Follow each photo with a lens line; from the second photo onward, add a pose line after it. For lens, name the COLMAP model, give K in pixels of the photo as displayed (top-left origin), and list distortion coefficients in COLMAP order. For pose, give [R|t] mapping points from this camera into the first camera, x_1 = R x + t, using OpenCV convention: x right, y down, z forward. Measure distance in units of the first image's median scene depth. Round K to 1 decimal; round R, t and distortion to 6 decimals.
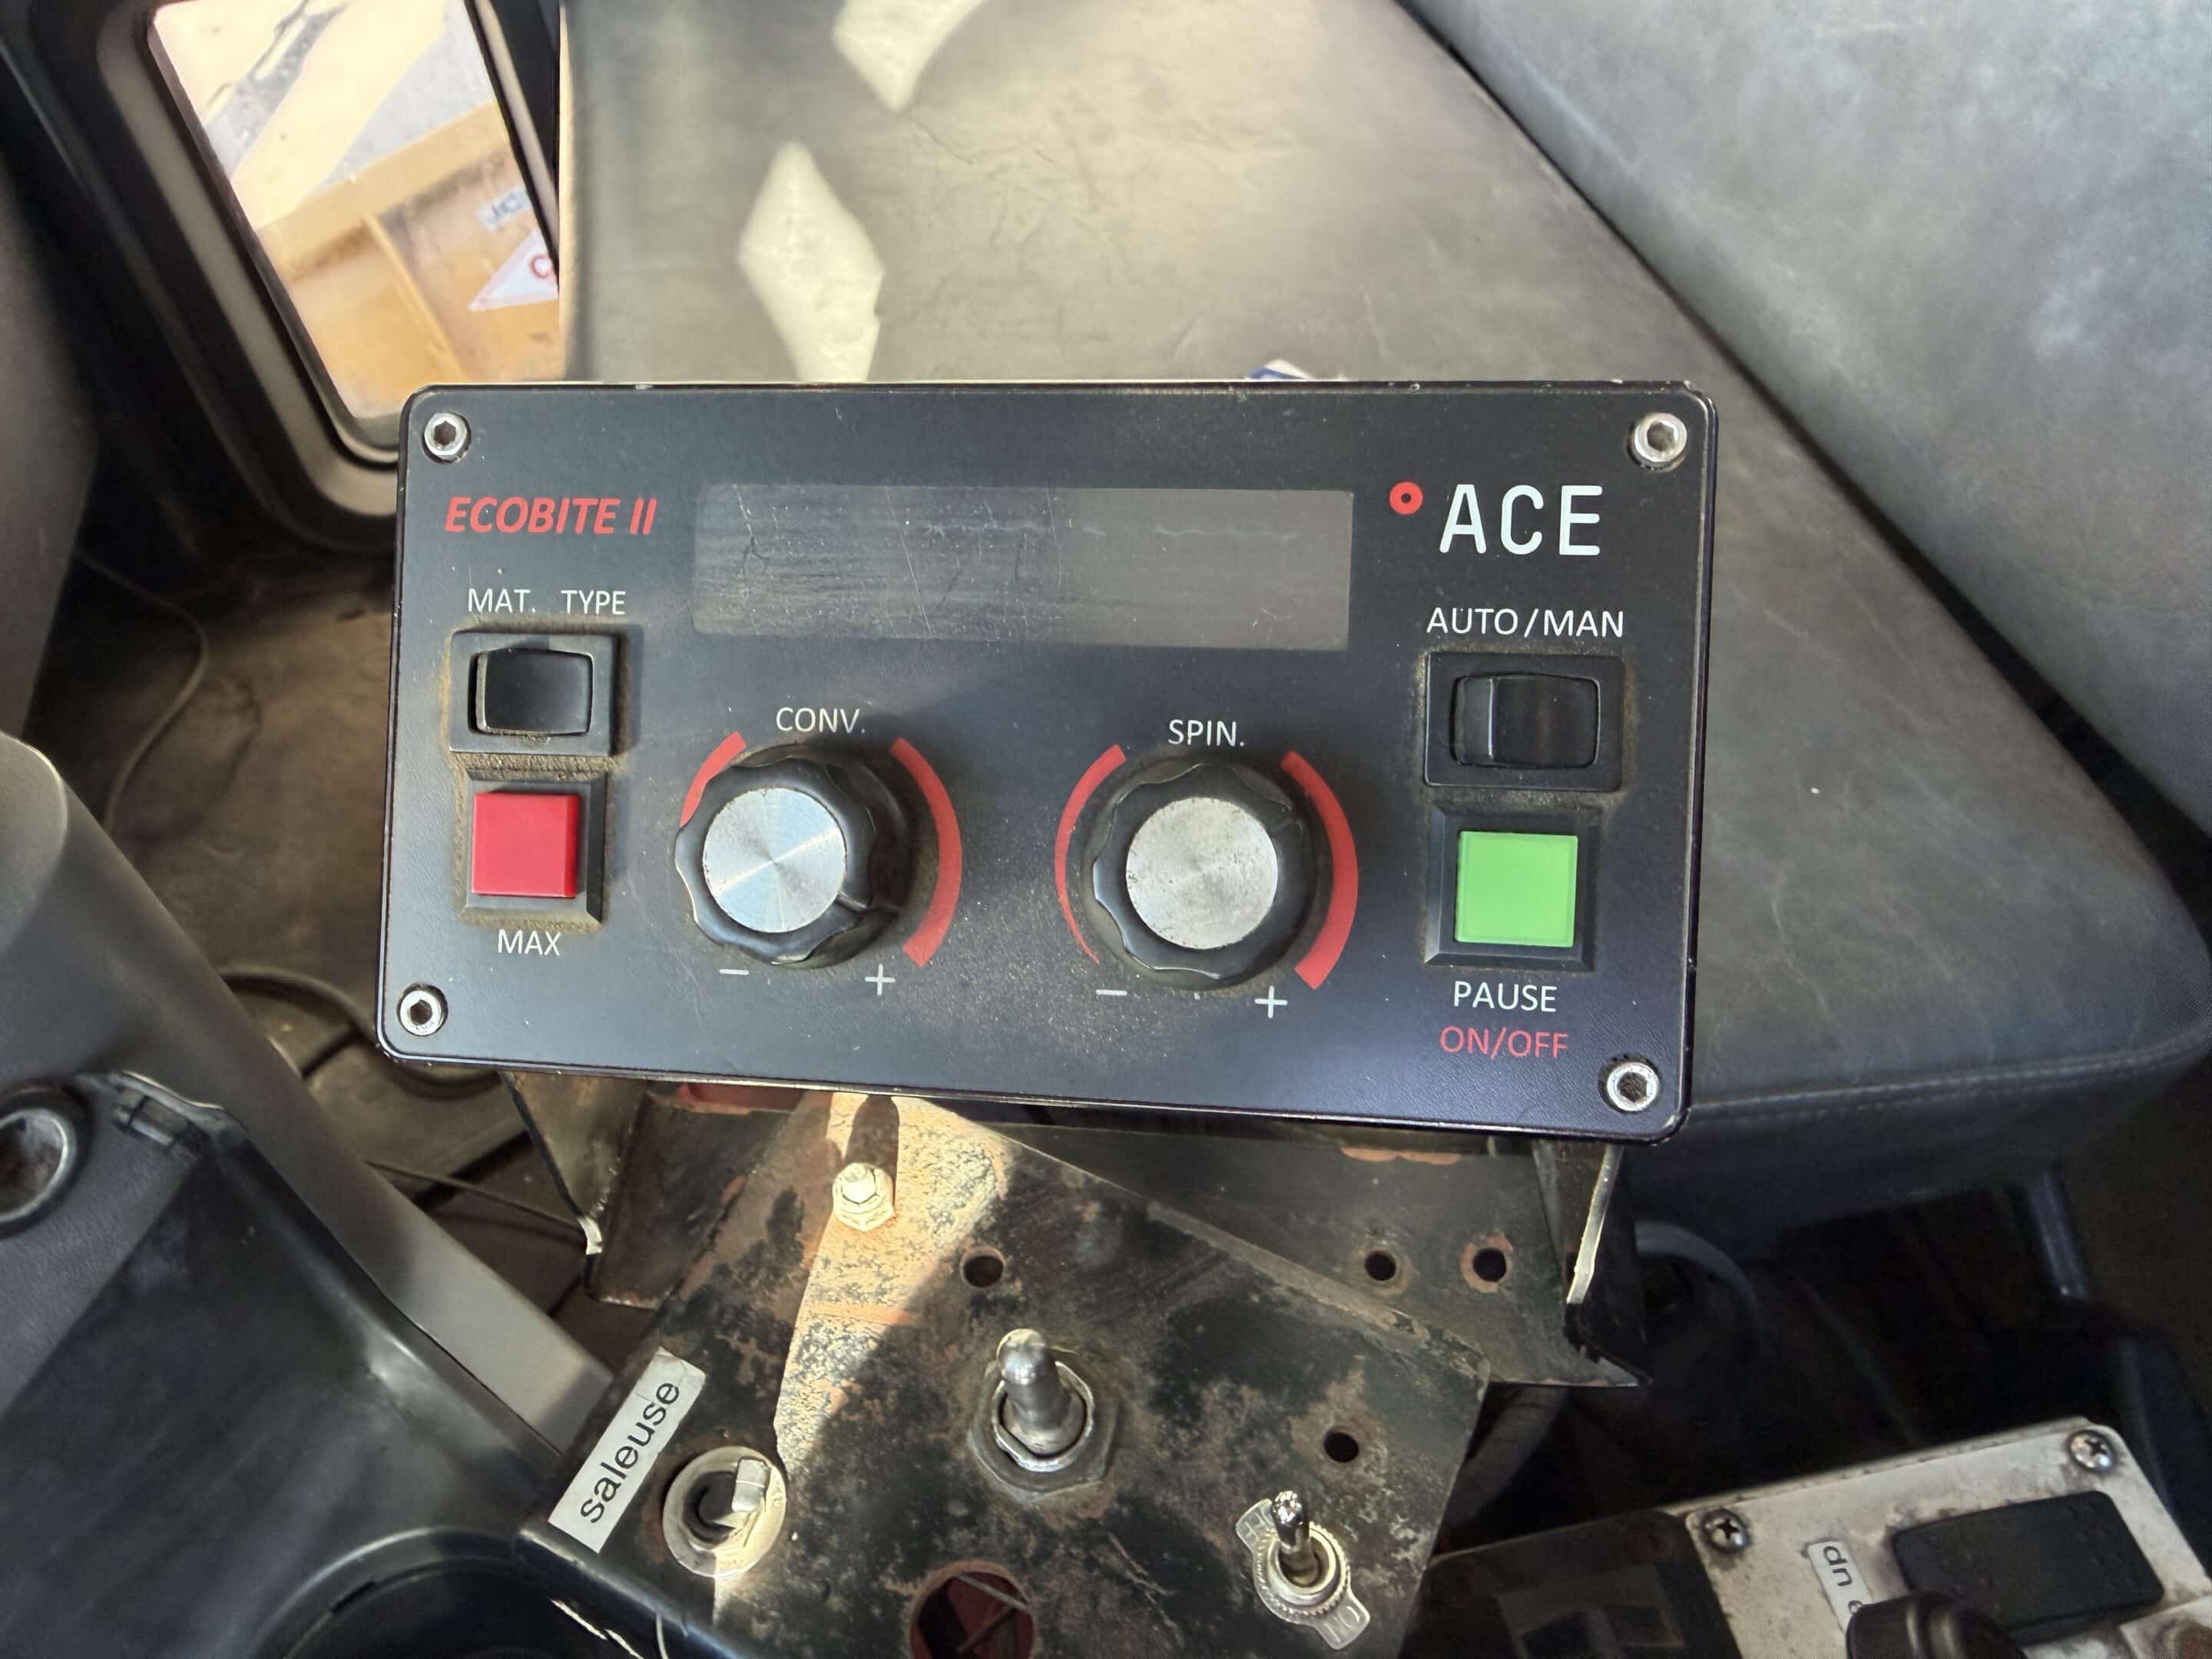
lens RADIAL K [[1595.2, 0, 1016.0], [0, 1595.2, 825.9], [0, 0, 1]] dist [0.052357, -0.003745]
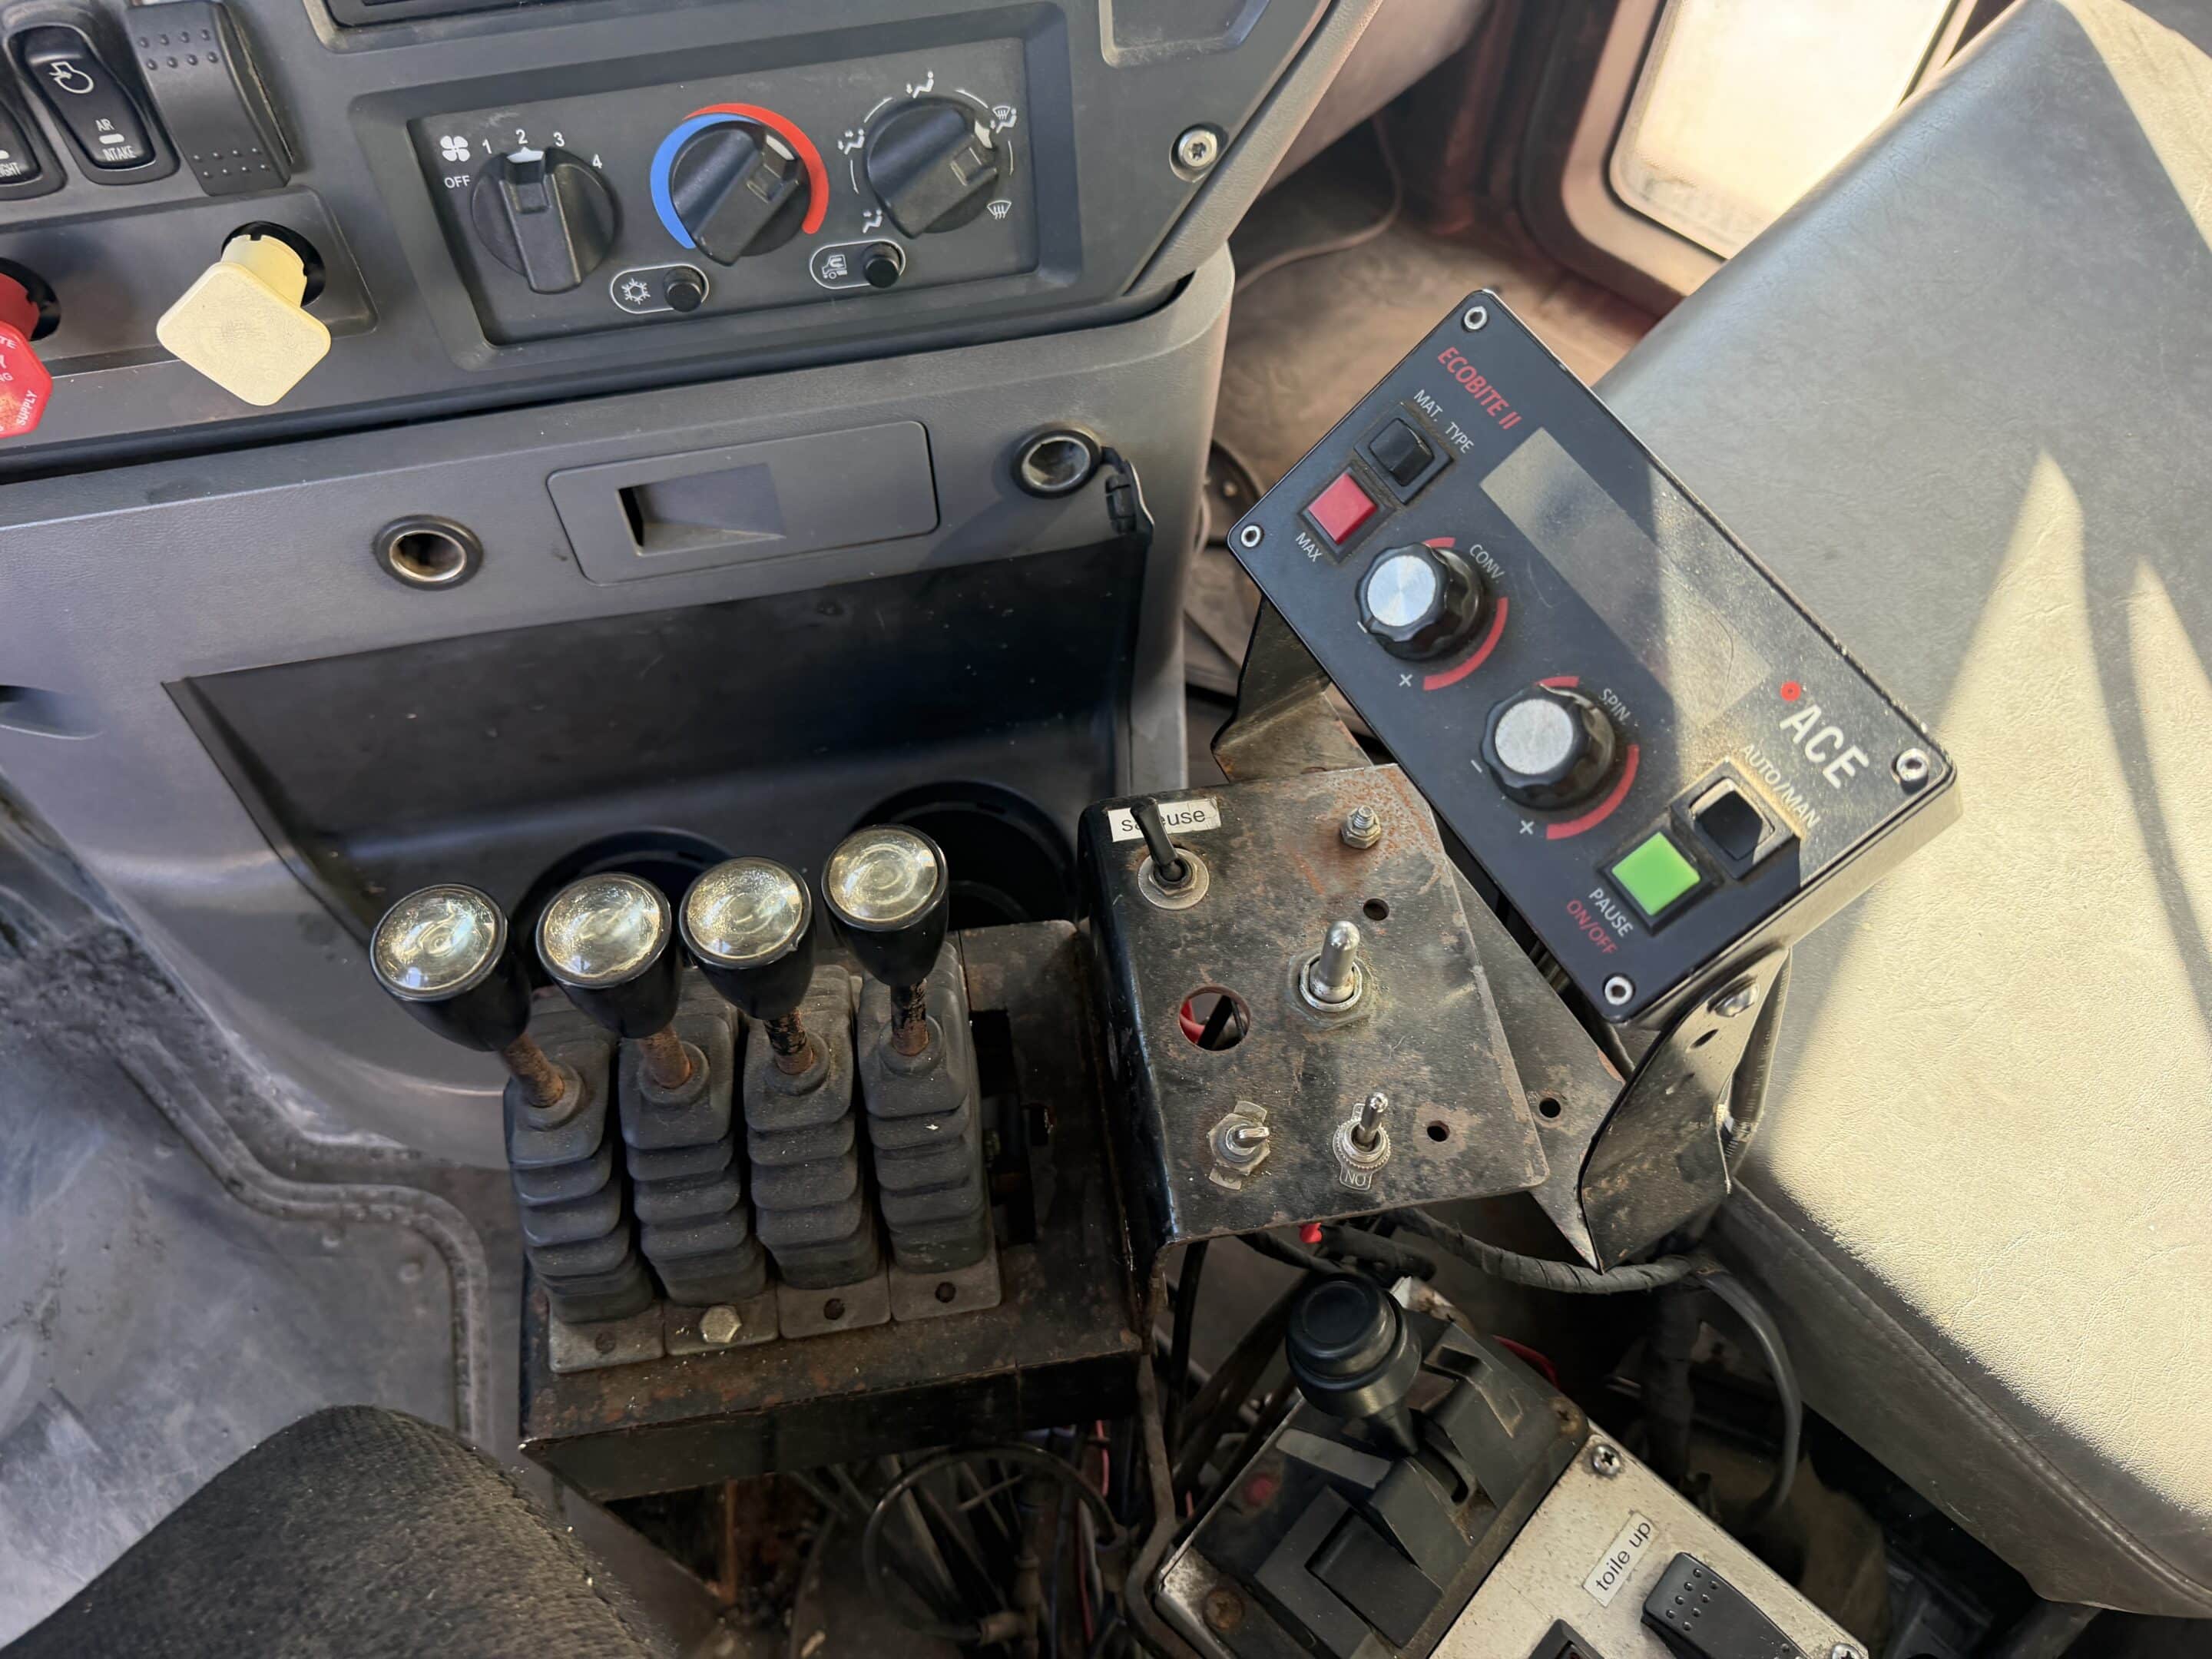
lens RADIAL K [[1571.9, 0, 1106.0], [0, 1571.9, 829.5], [0, 0, 1]] dist [0.030303, -0.025122]
pose [[0.598602, 0.734361, -0.319983, 0.262419], [-0.670642, 0.677891, 0.301169, -0.067072], [0.438080, 0.034314, 0.898281, -0.519322]]
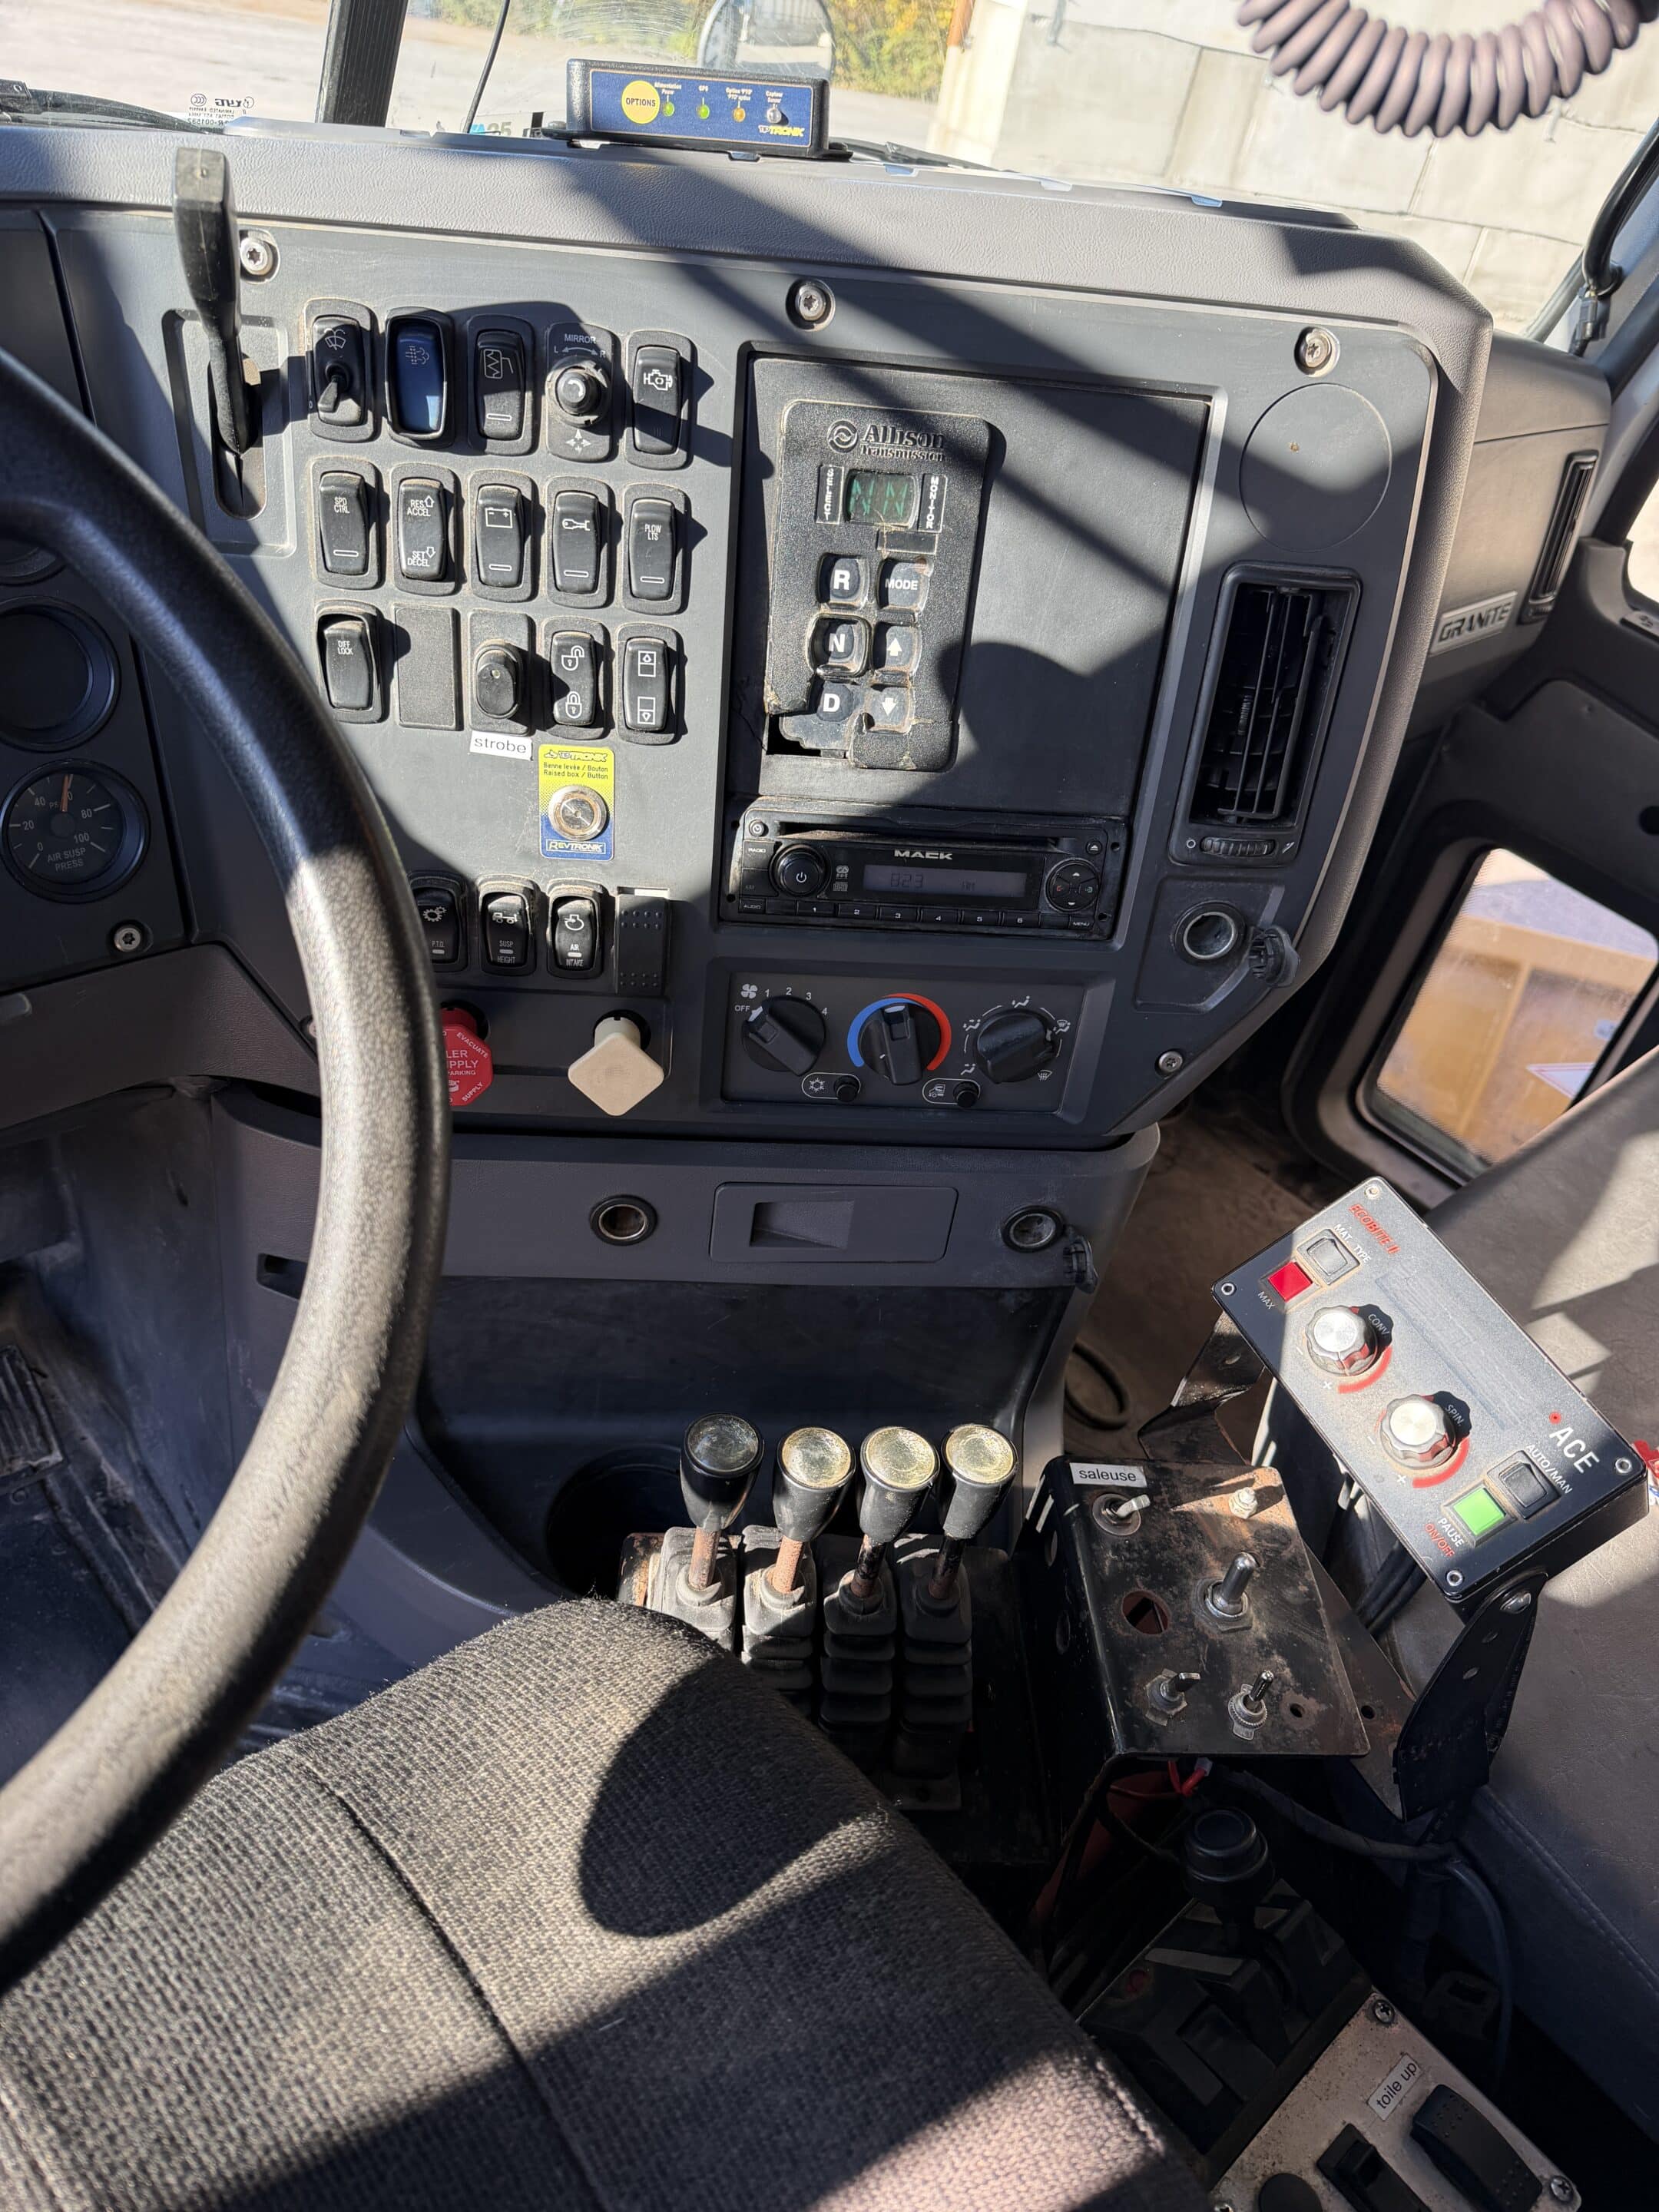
lens RADIAL K [[1571.9, 0, 829.5], [0, 1571.9, 1106.0], [0, 0, 1]] dist [0.030303, -0.025122]
pose [[0.487806, 0.688590, -0.536553, 0.463632], [-0.788303, 0.611507, 0.068100, 0.203964], [0.374999, 0.389747, 0.841114, -1.445332]]
